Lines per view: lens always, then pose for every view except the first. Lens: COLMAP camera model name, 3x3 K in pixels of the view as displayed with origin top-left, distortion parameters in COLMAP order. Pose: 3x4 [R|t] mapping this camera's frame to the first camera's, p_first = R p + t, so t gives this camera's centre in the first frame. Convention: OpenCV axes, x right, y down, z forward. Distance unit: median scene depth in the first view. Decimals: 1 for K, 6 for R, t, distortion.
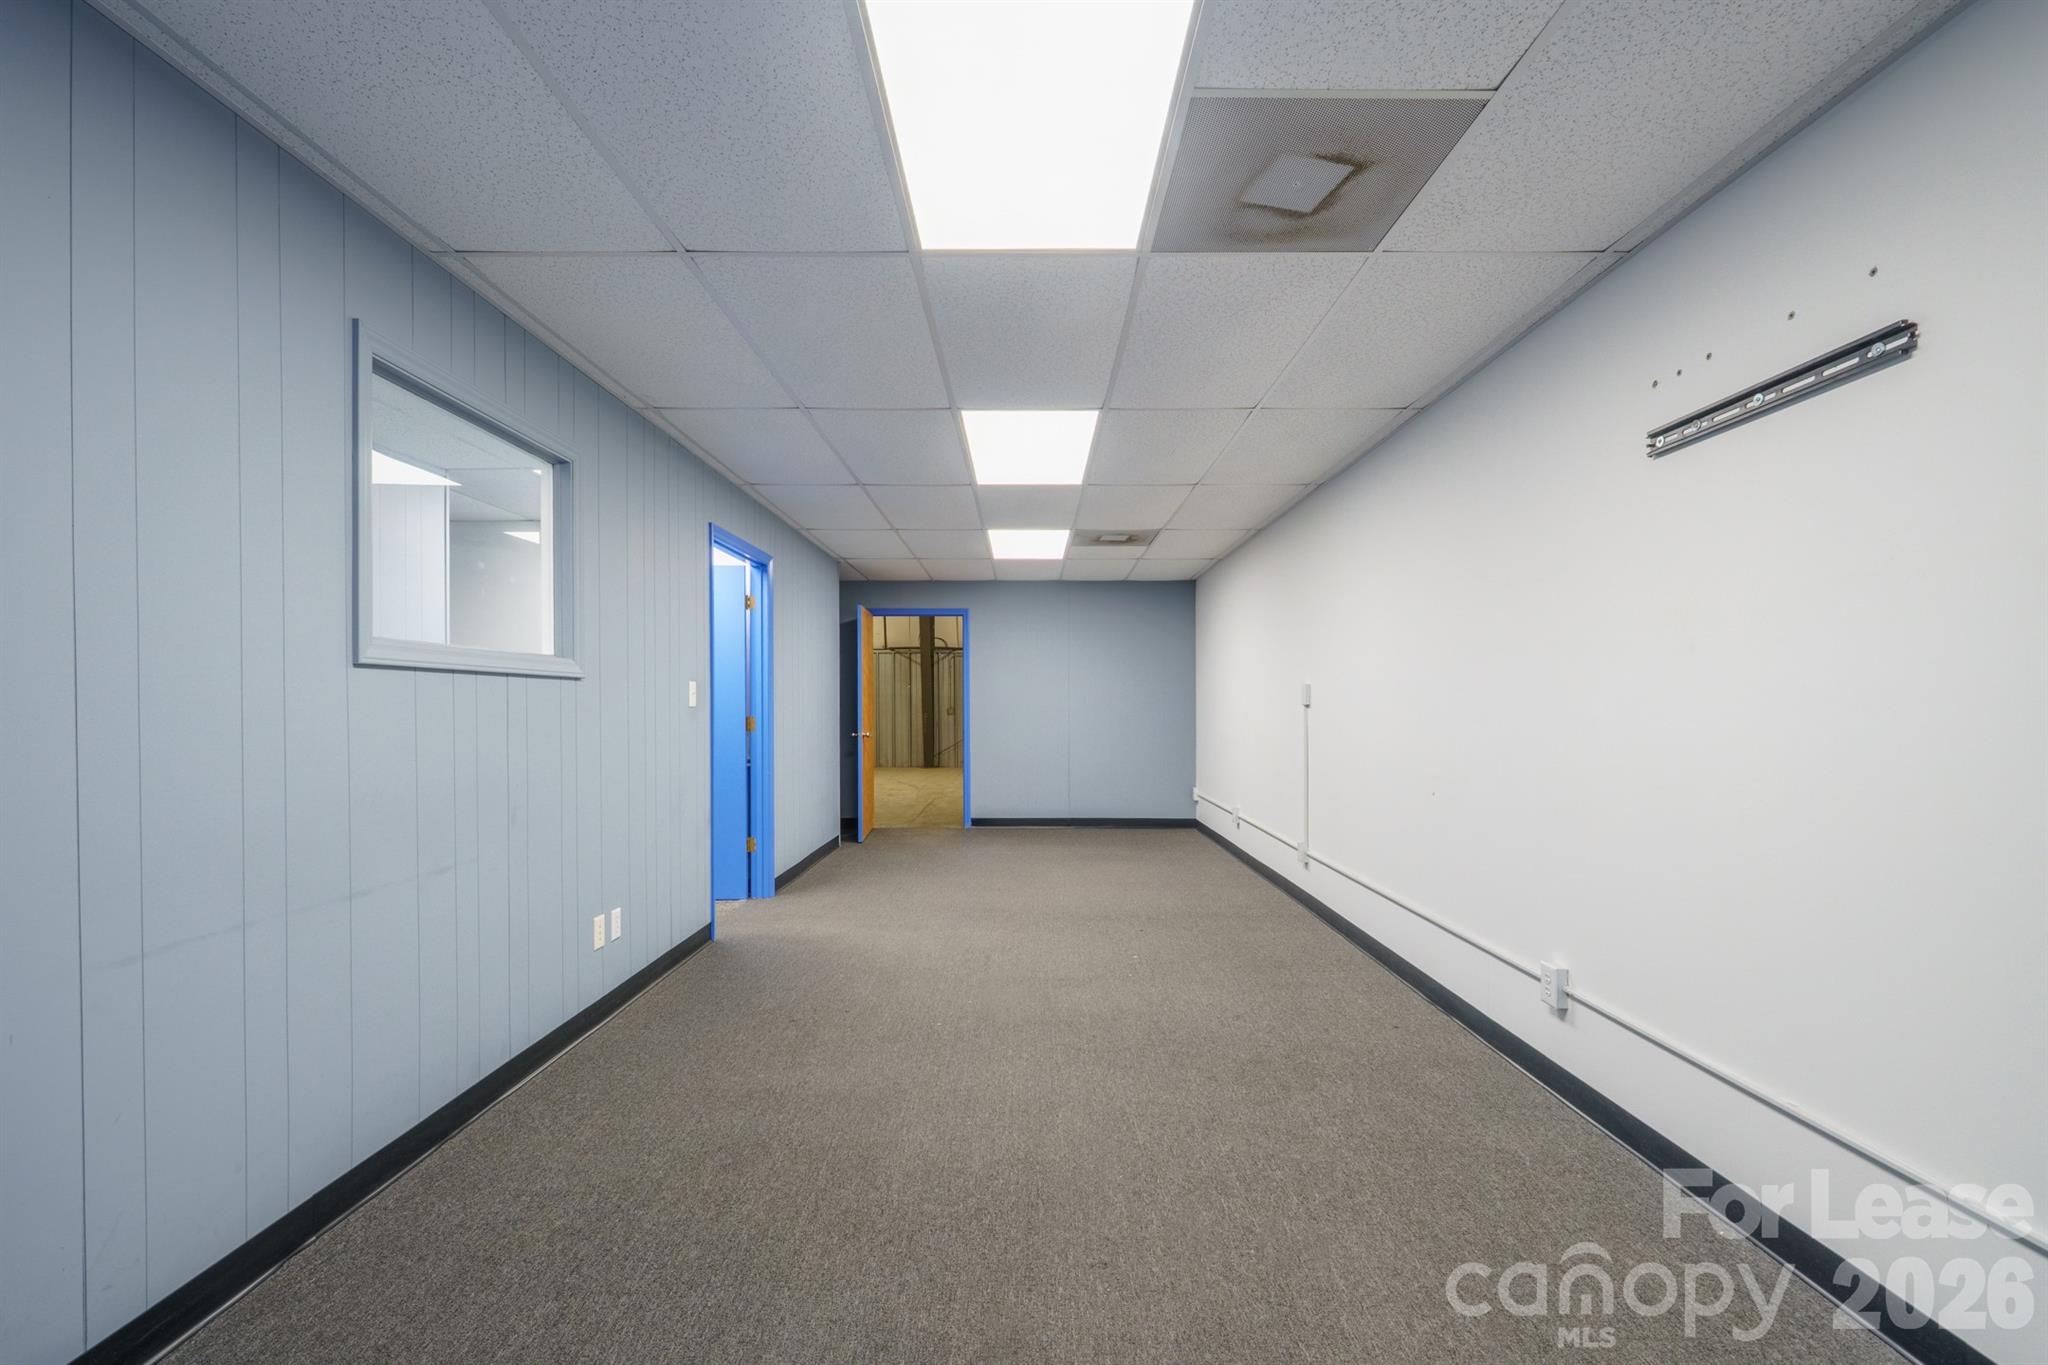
lens RADIAL K [[870.2, 0, 1027.0], [0, 870.2, 691.0], [0, 0, 1]] dist [-0.009339, -0.000597]
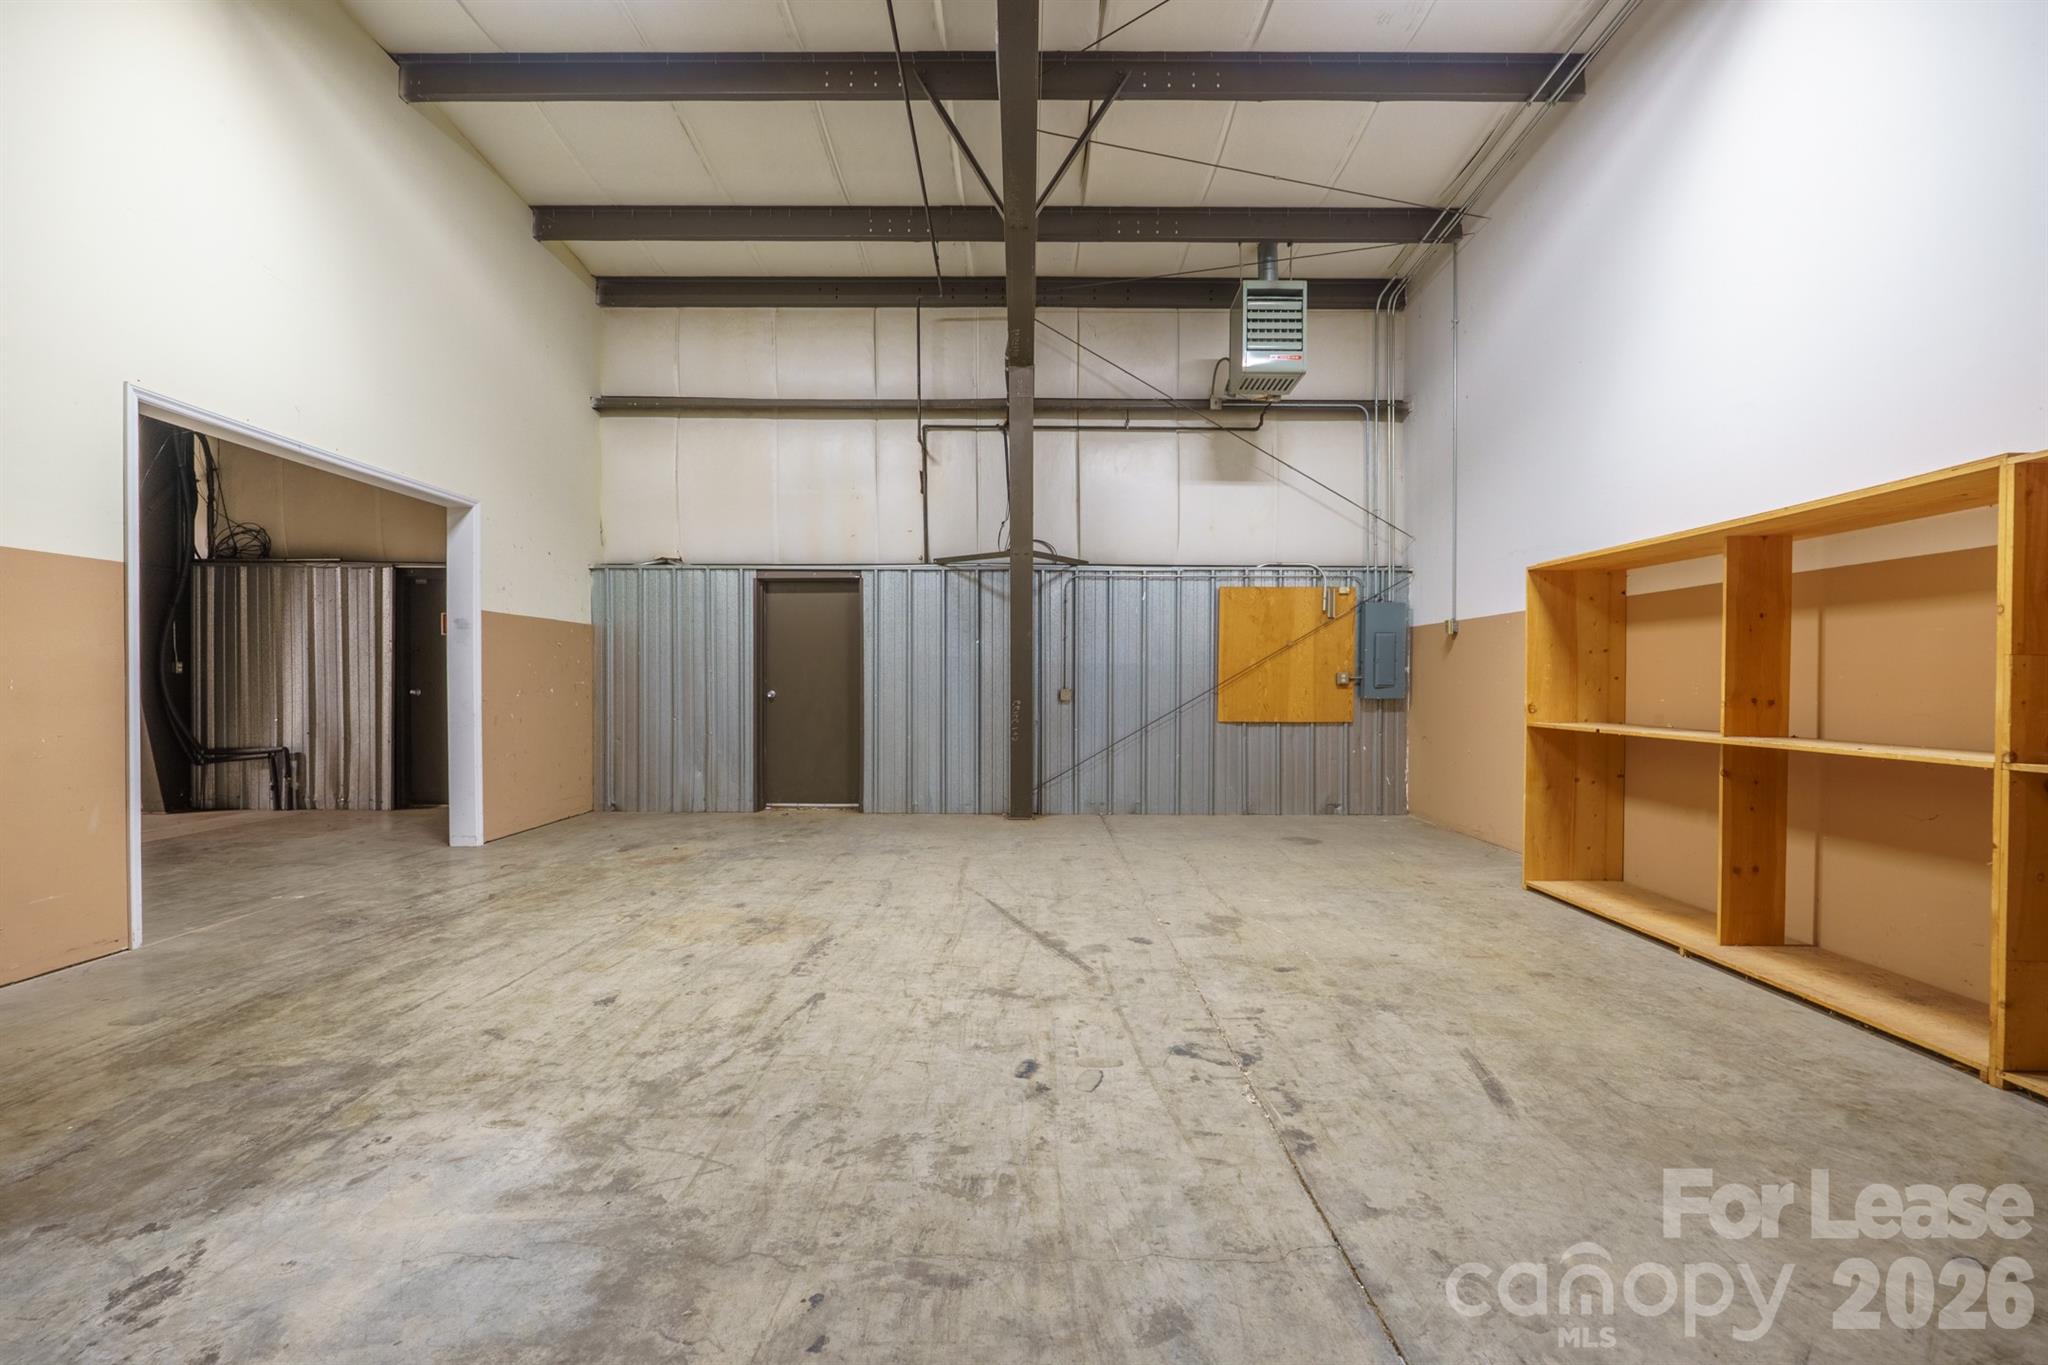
lens RADIAL K [[870.2, 0, 1025.0], [0, 870.2, 710.4], [0, 0, 1]] dist [-0.009339, -0.000597]
pose [[0.999937, 0.007181, 0.008670, -0.113410], [-0.007479, 0.999368, 0.034758, 0.014817], [-0.008414, -0.034820, 0.999358, 0.532387]]
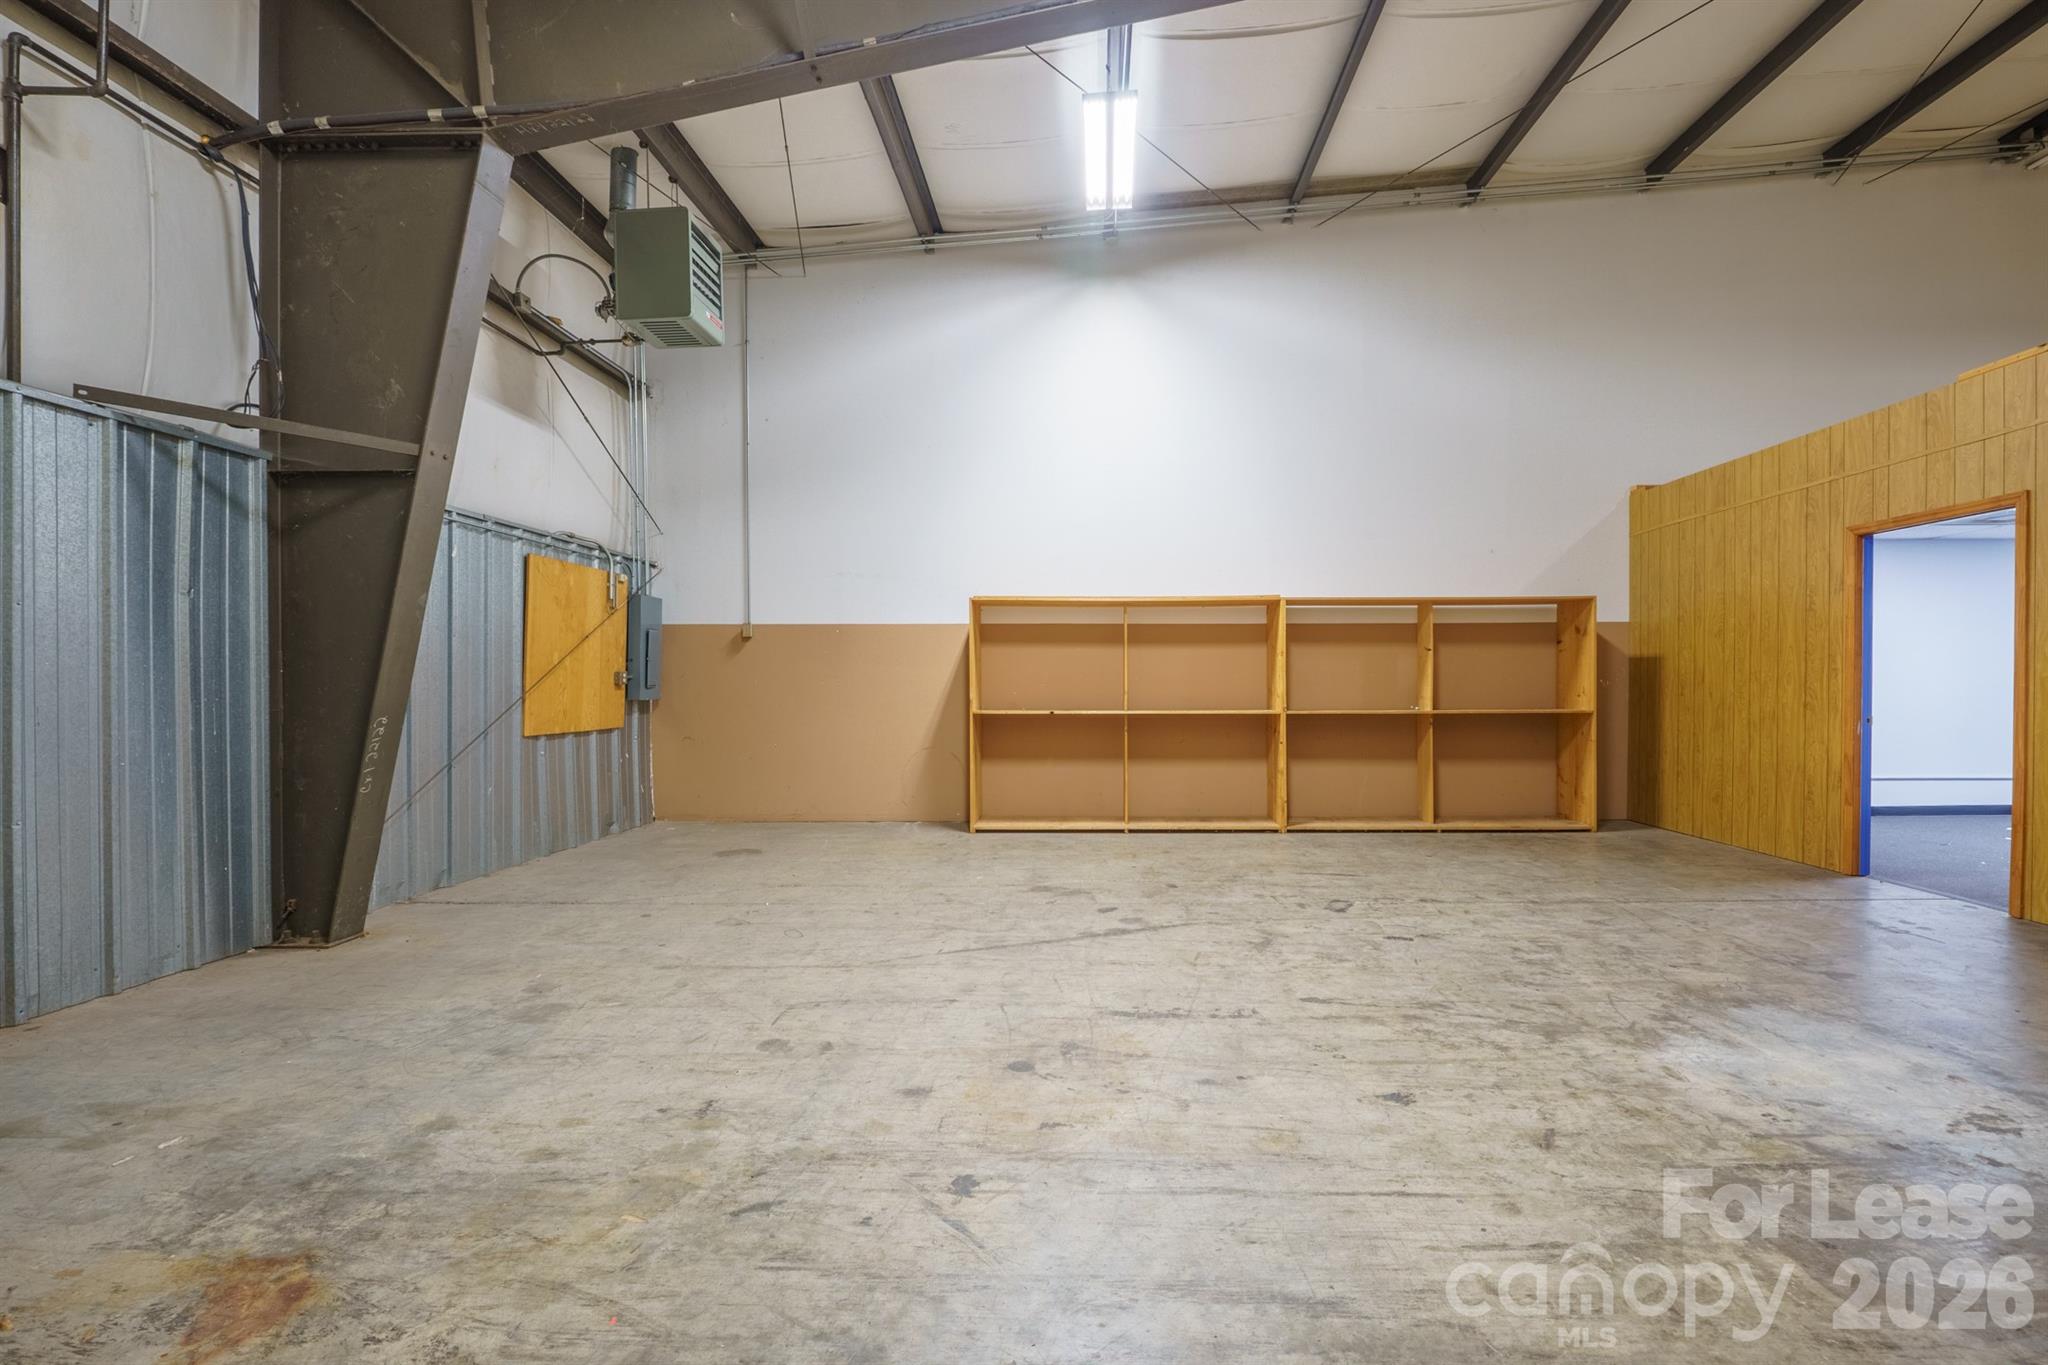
lens RADIAL K [[870.2, 0, 1108.0], [0, 870.2, 682.3], [0, 0, 1]] dist [-0.009339, -0.000597]
pose [[-0.009807, 0.003479, 0.999946, -0.353391], [0.002090, 0.999992, -0.003459, 0.016731], [-0.999950, 0.002056, -0.009815, 0.776323]]
